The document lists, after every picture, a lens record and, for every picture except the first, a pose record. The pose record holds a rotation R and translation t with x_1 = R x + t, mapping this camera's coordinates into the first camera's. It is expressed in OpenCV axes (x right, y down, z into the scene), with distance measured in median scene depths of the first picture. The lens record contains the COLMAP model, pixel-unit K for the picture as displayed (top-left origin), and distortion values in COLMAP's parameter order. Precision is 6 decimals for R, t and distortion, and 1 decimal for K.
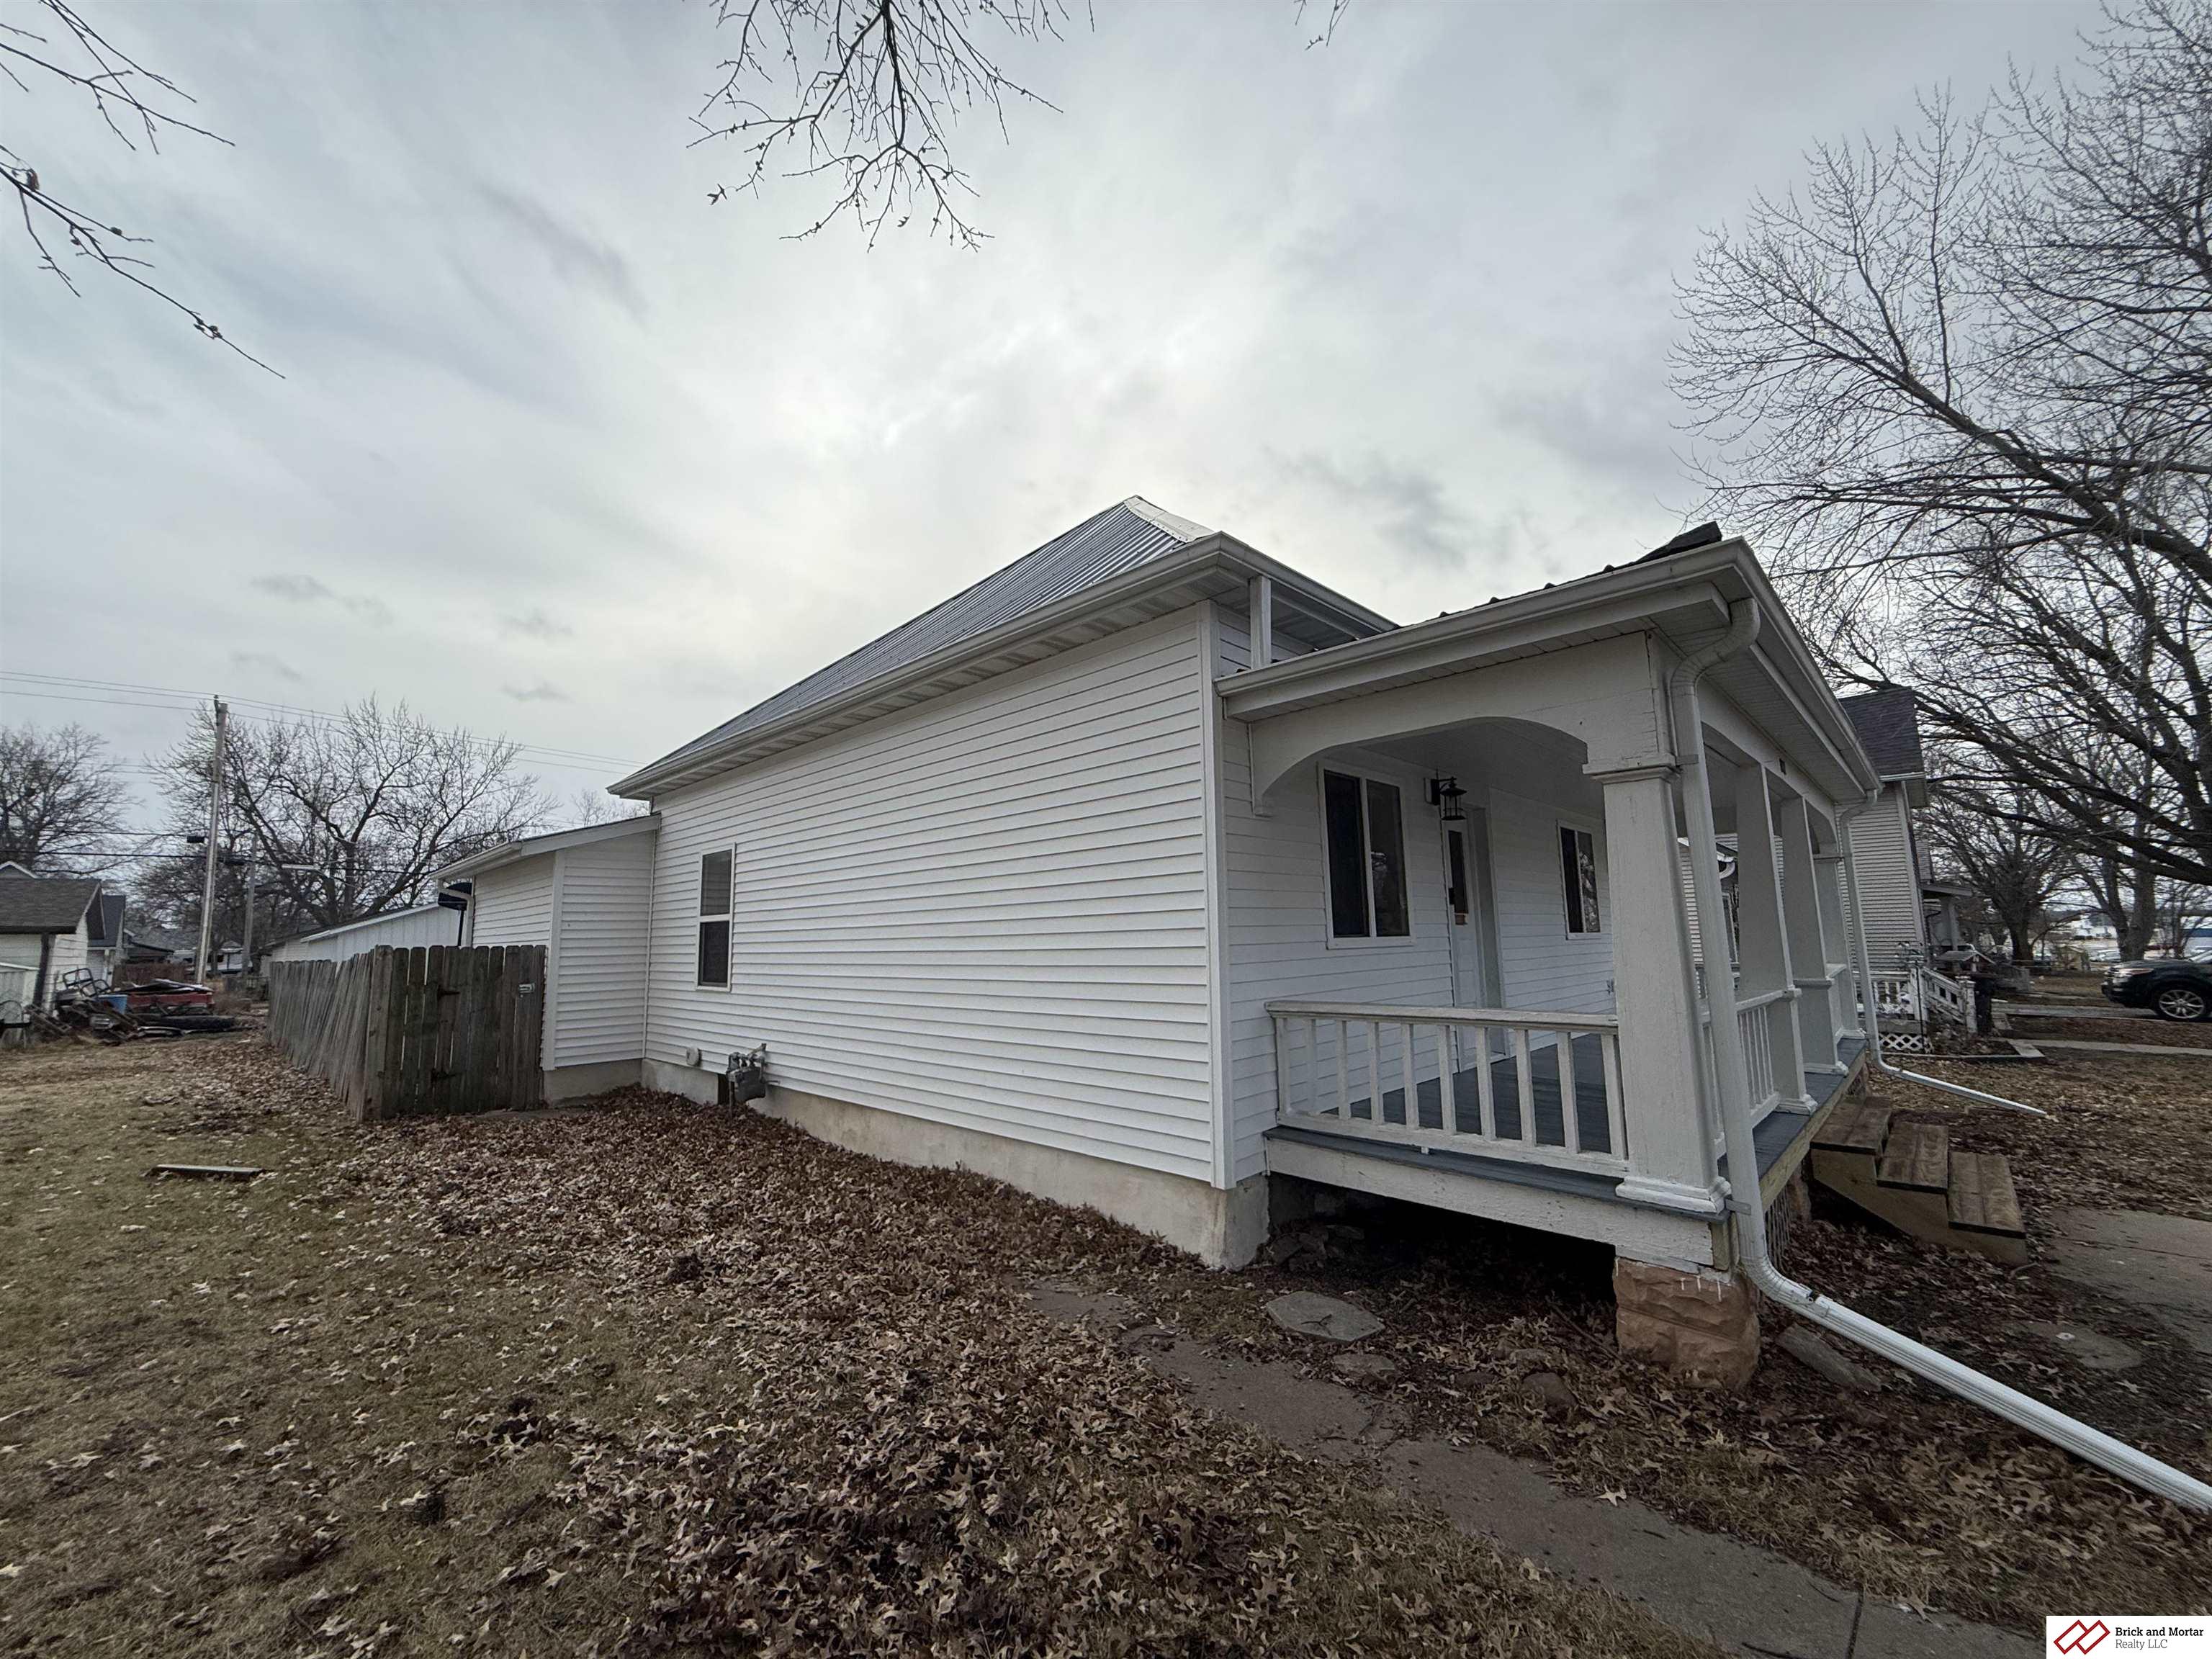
lens RADIAL K [[878.6, 0, 1099.7], [0, 878.6, 826.6], [0, 0, 1]] dist [-0.001022, -0.000512]
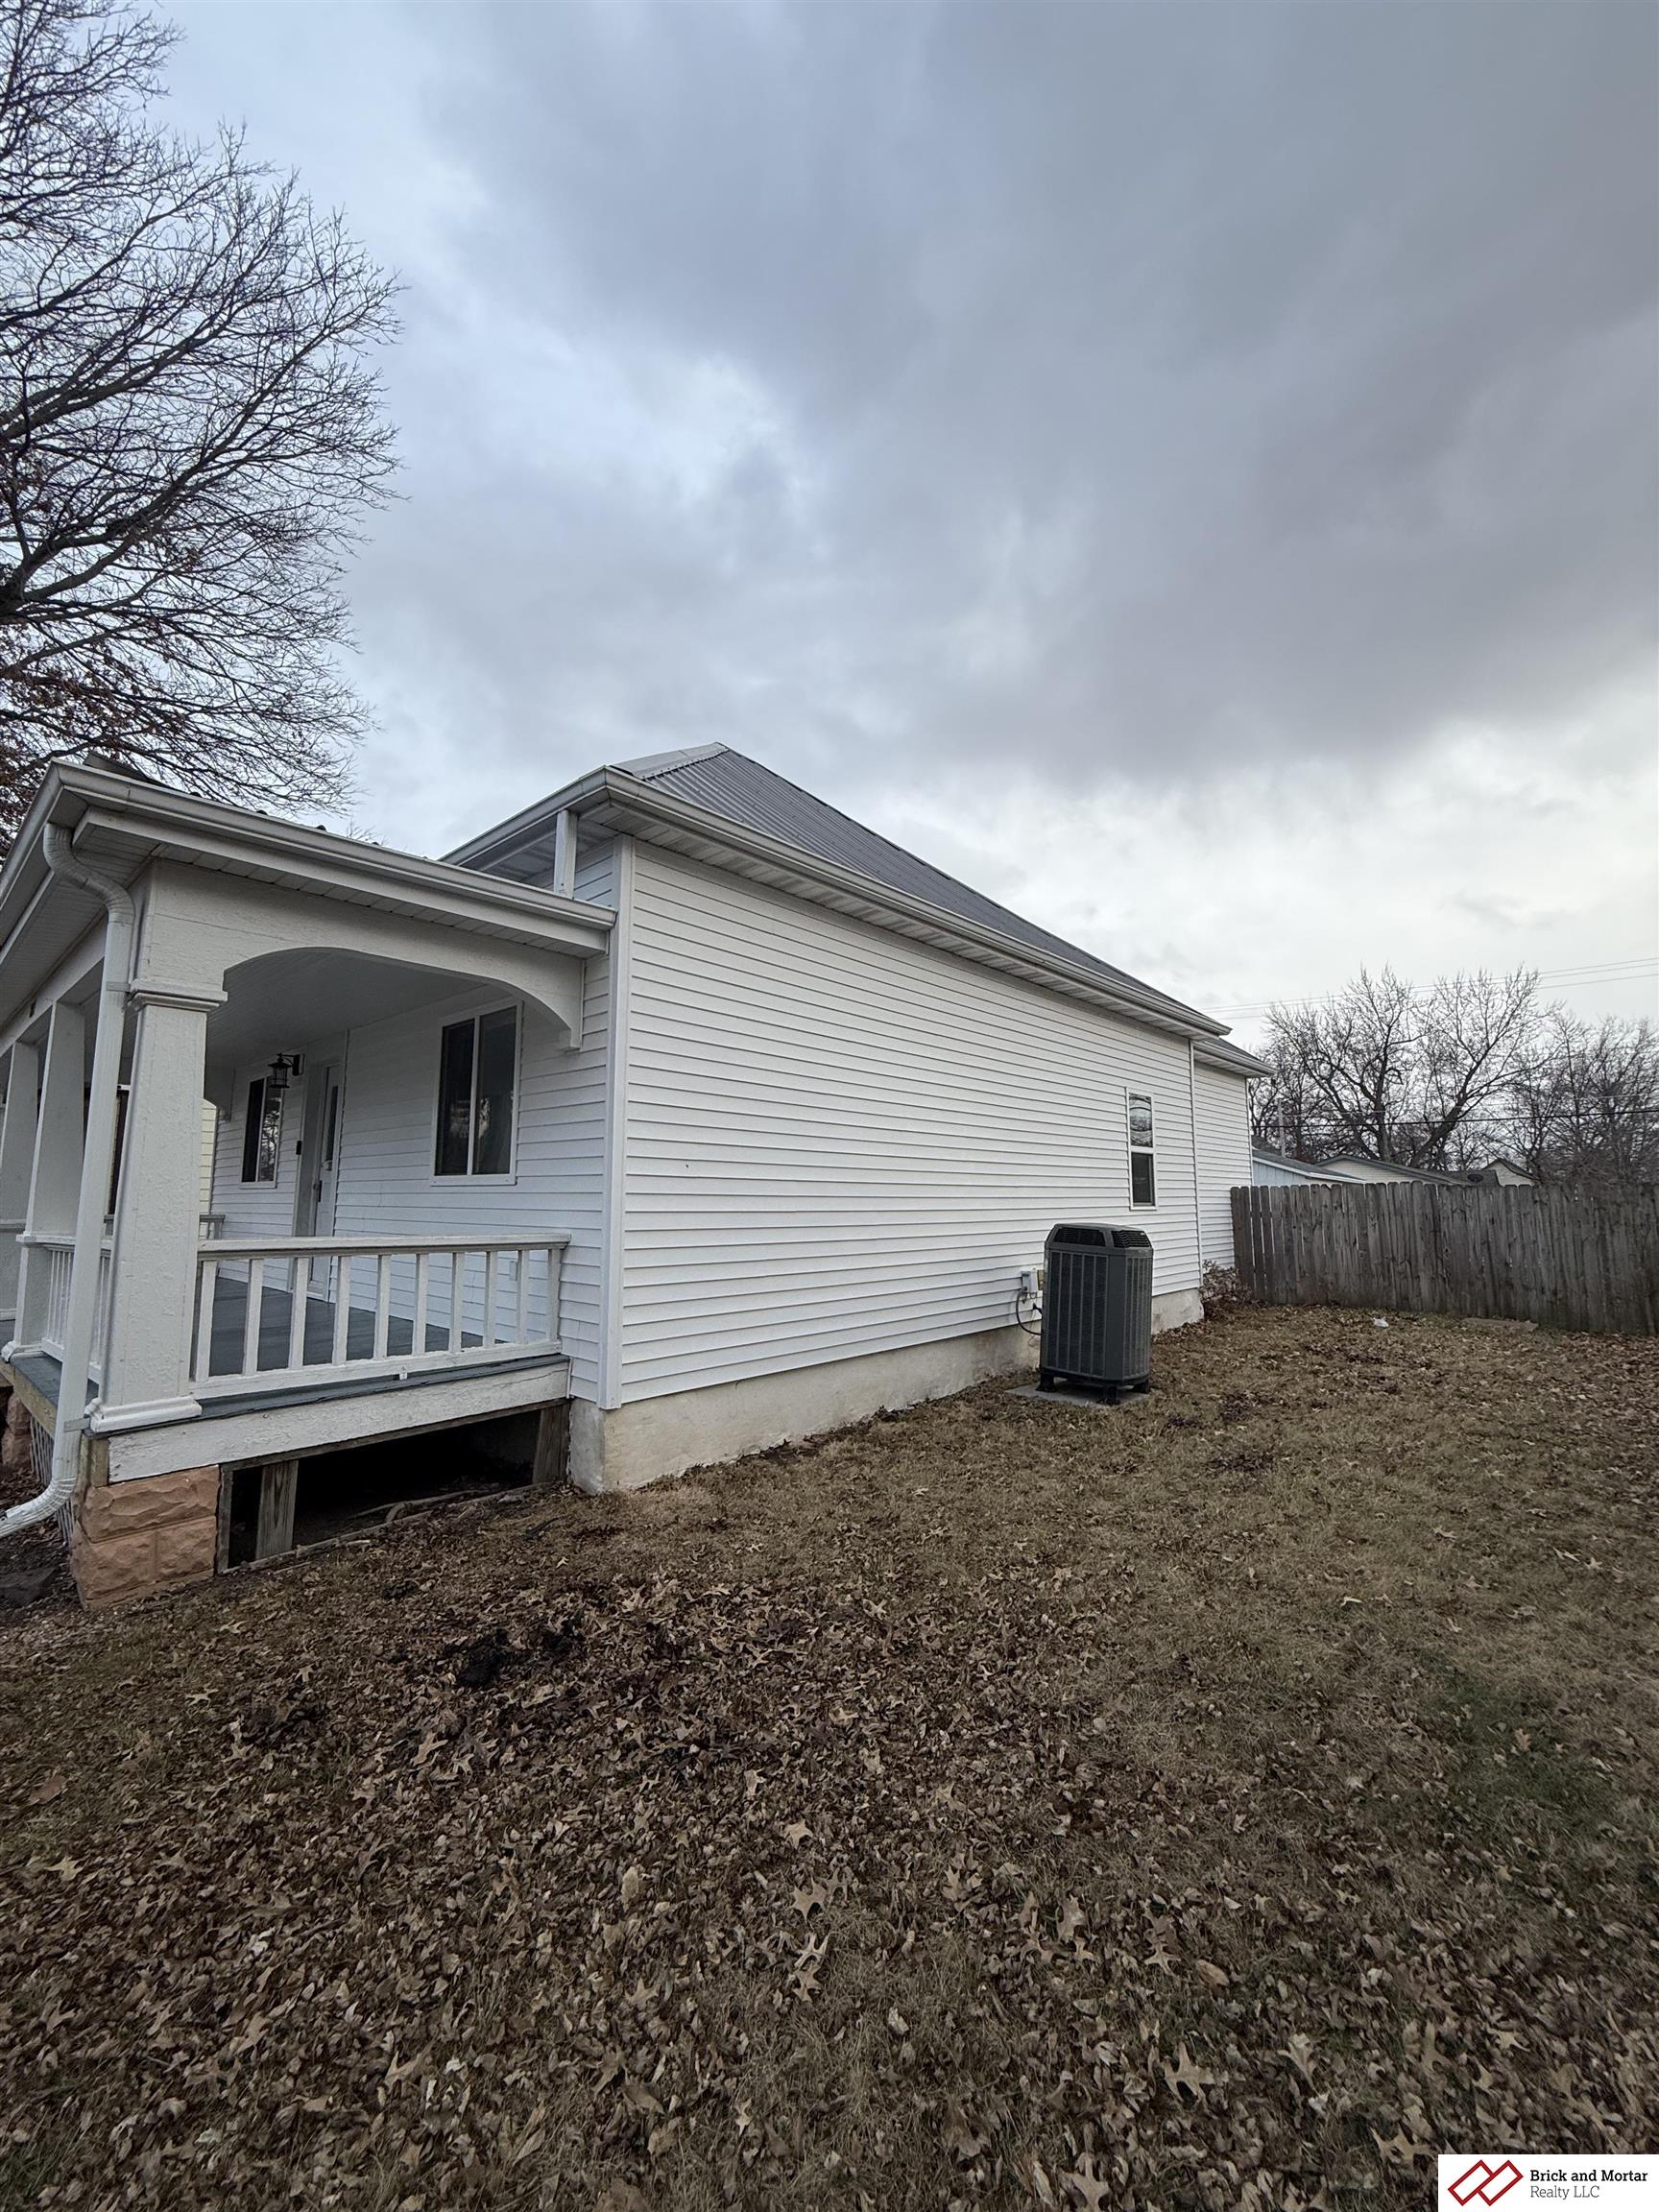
lens RADIAL K [[878.6, 0, 830.6], [0, 878.6, 1109.3], [0, 0, 1]] dist [-0.001022, -0.000512]
pose [[-0.038041, 0.102438, 0.994012, -0.730112], [-0.154875, 0.982107, -0.107138, 0.092412], [-0.987201, -0.158023, -0.021495, 0.581899]]
